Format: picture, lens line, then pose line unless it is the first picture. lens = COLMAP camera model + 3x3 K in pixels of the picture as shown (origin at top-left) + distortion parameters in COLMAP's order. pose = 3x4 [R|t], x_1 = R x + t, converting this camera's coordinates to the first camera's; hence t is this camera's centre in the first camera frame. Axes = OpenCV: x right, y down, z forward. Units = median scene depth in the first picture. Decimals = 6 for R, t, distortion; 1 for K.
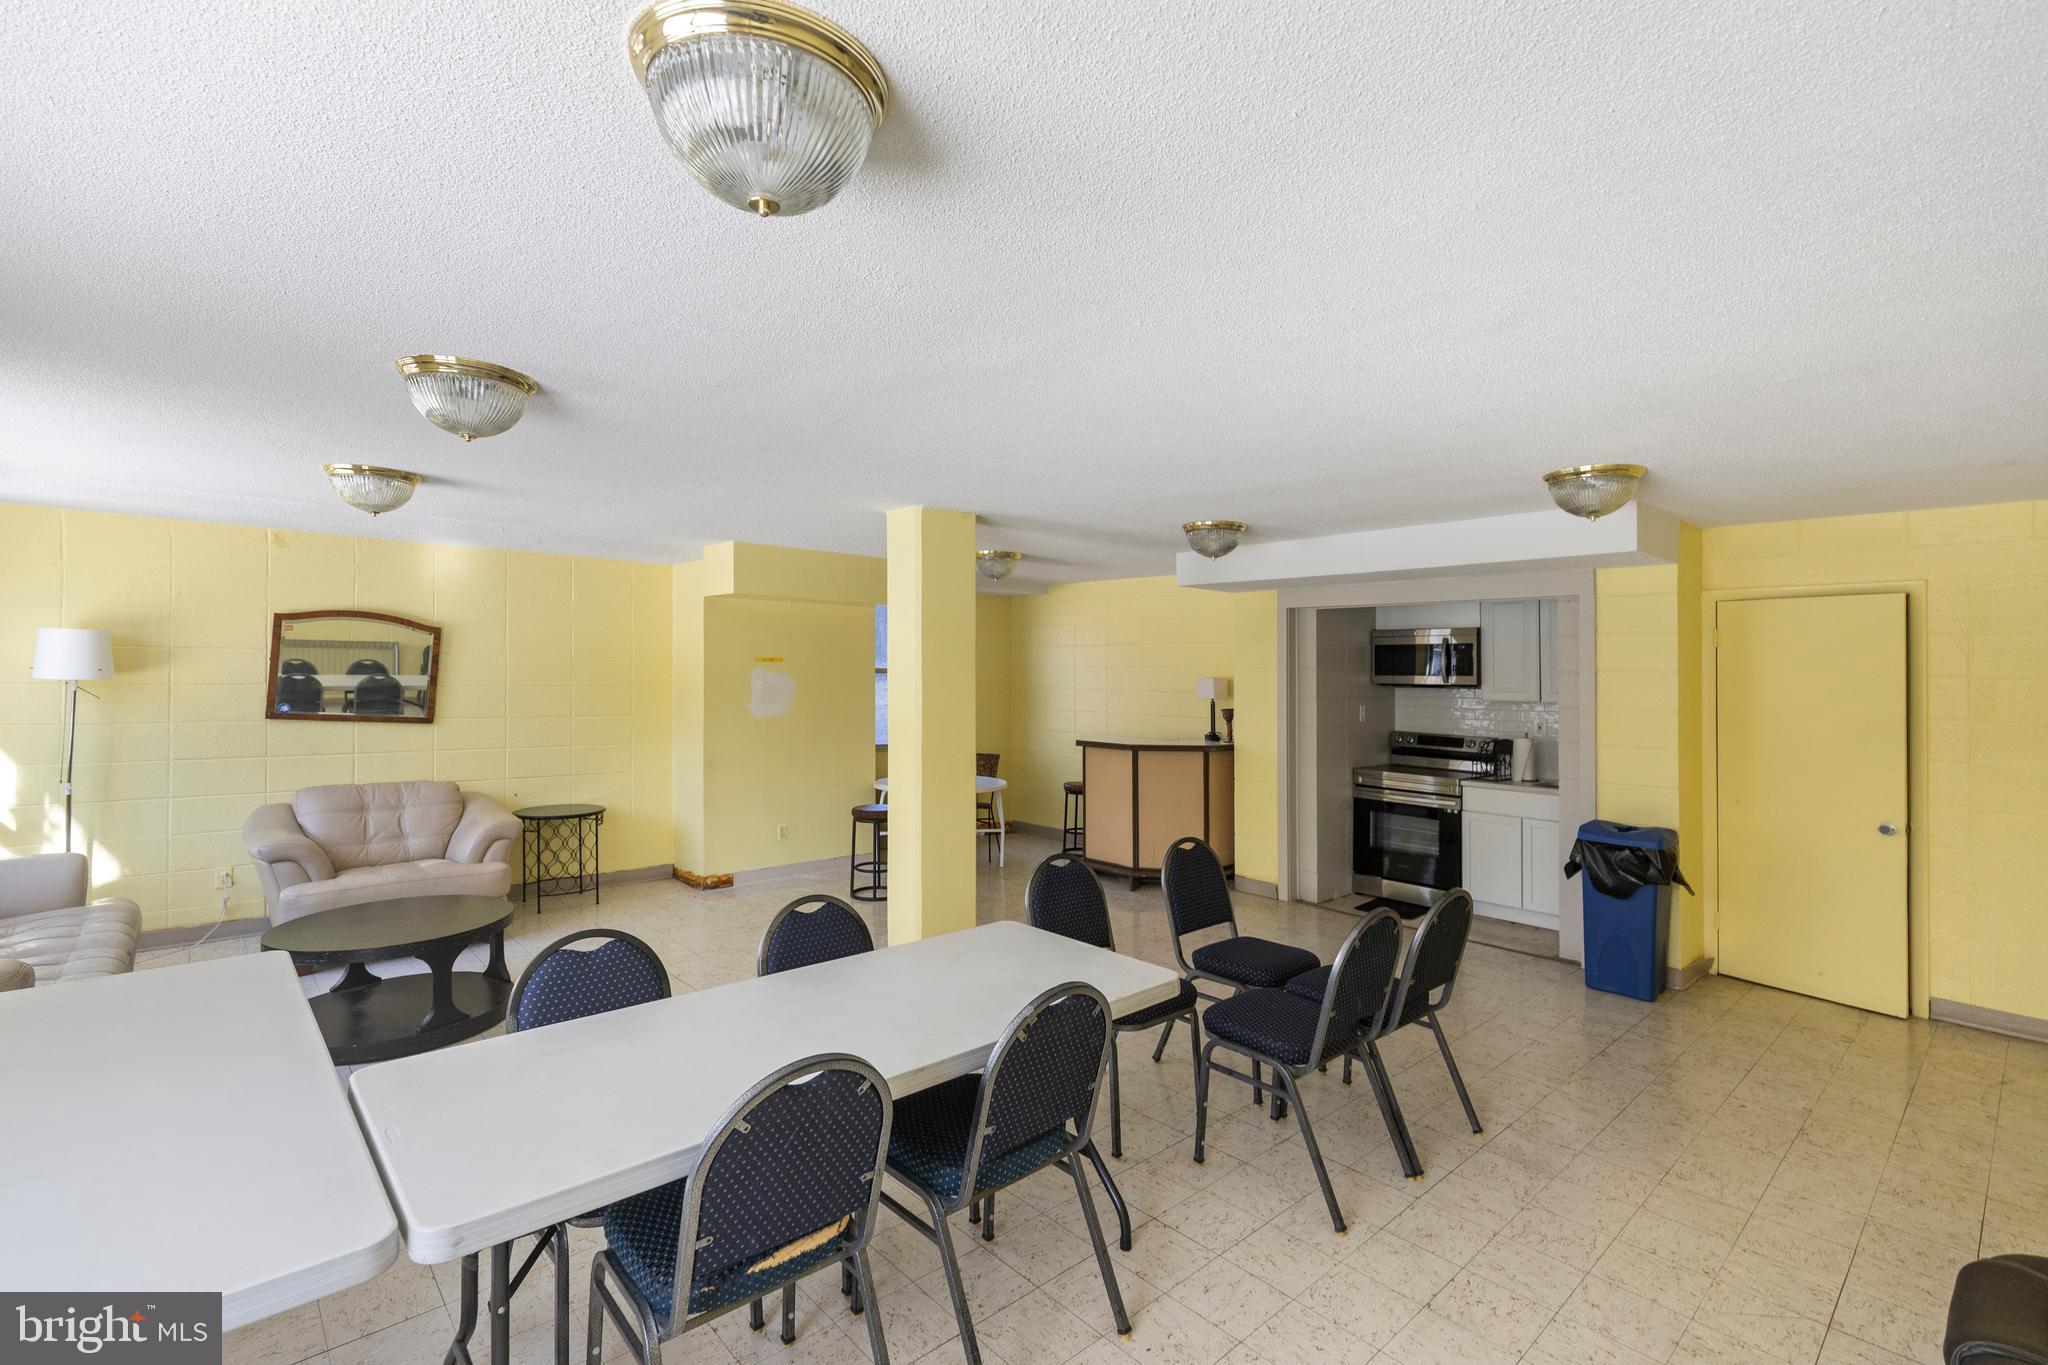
lens RADIAL K [[928.5, 0, 1029.3], [0, 928.5, 685.8], [0, 0, 1]] dist [0.002346, 0.000088]
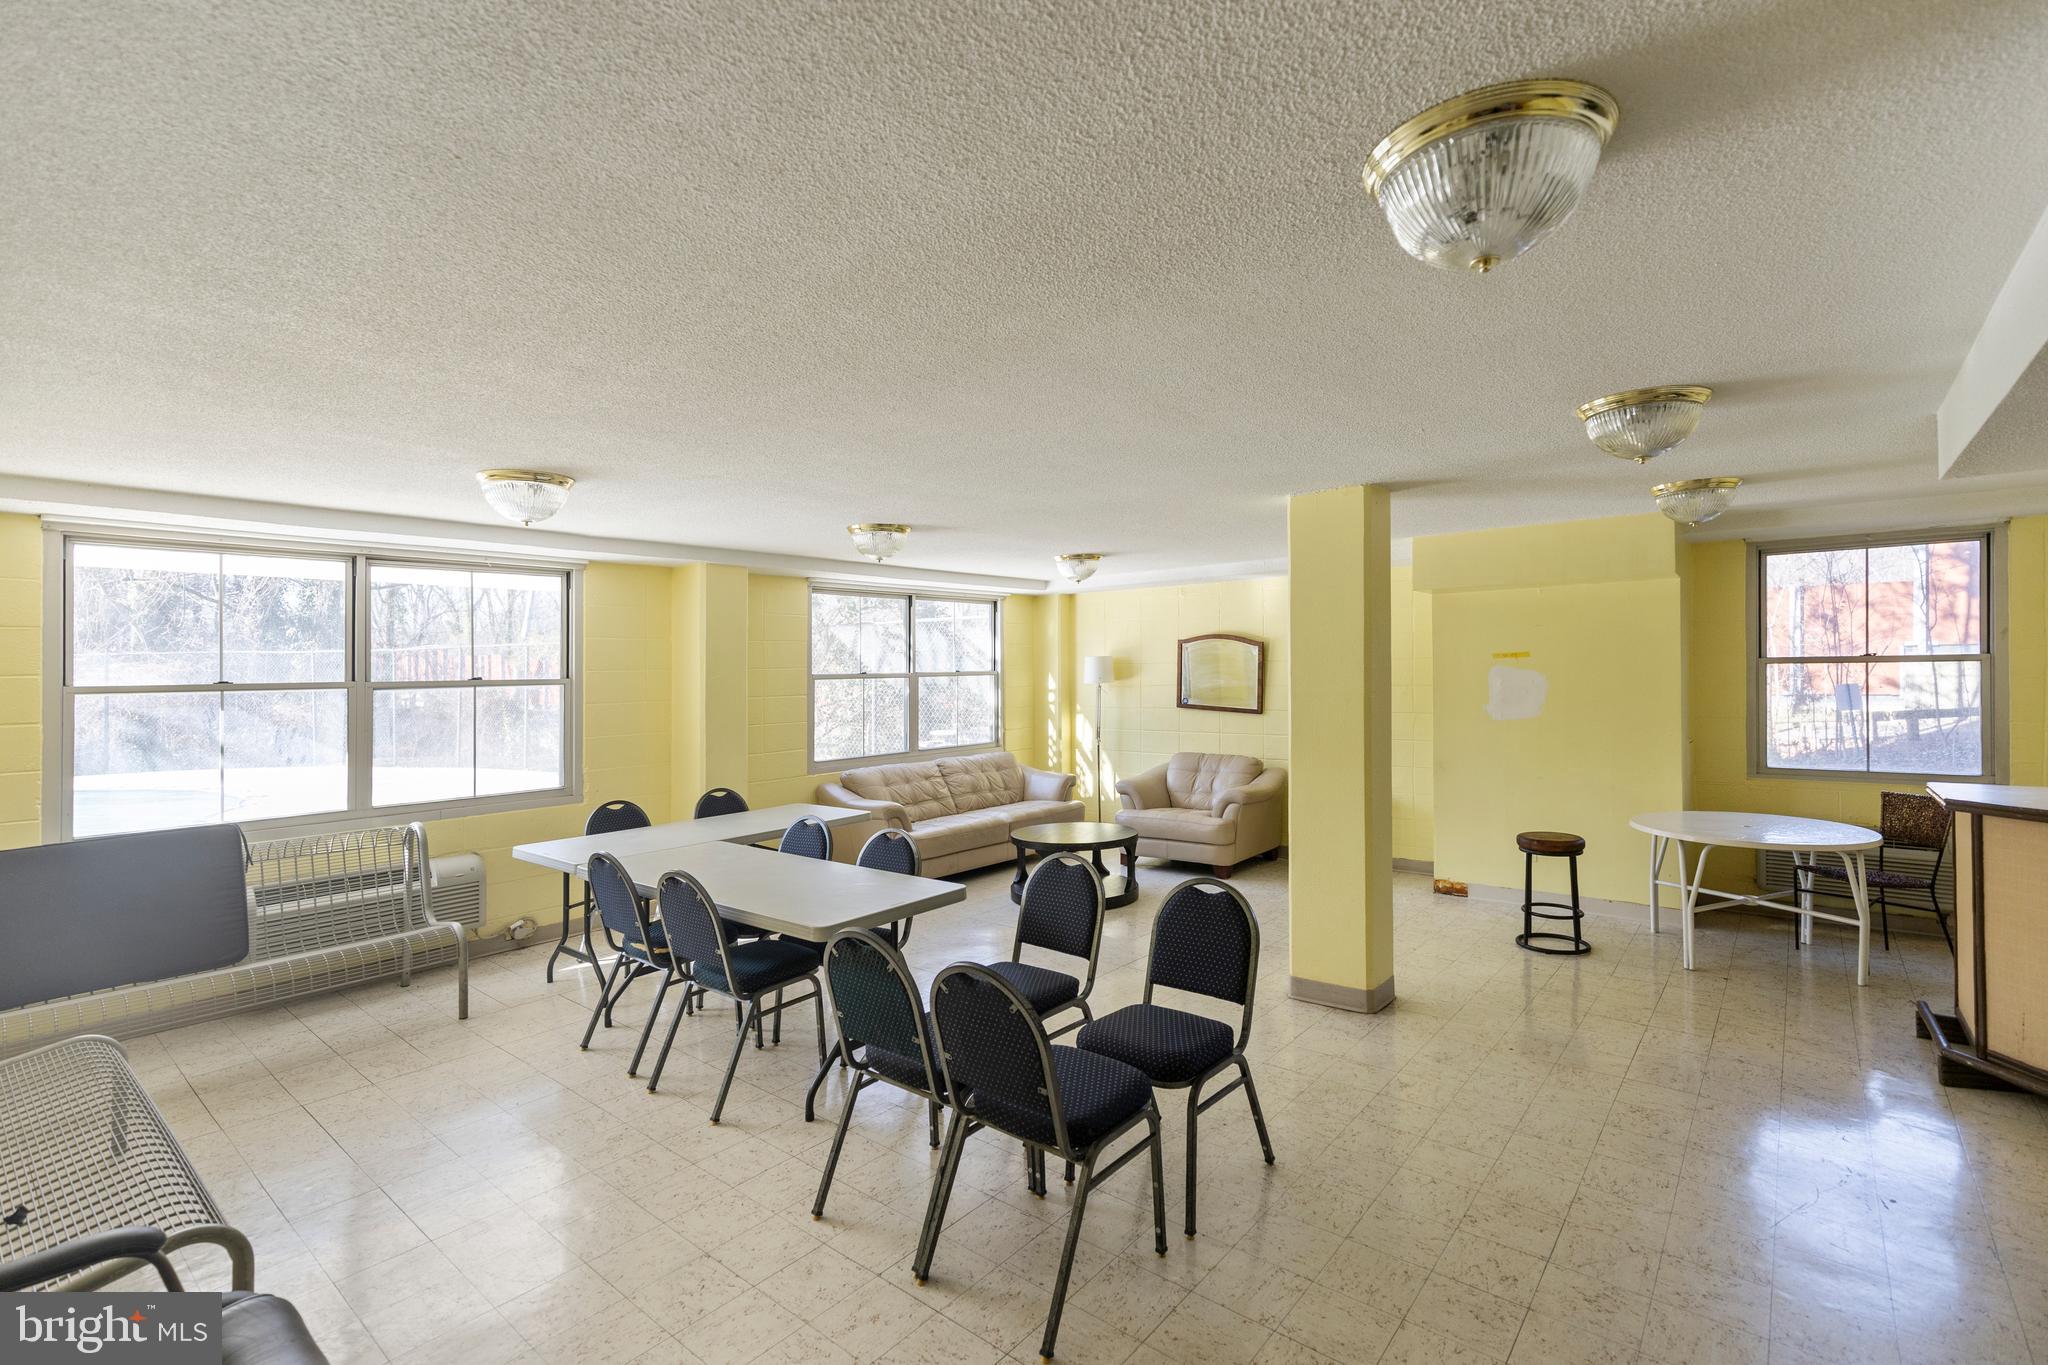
lens RADIAL K [[928.5, 0, 1028.6], [0, 928.5, 680.0], [0, 0, 1]] dist [0.002346, 0.000088]
pose [[0.127057, -0.007565, -0.991867, 0.699174], [0.008431, 0.999943, -0.006547, -0.002666], [0.991860, -0.007530, 0.127114, 0.550257]]
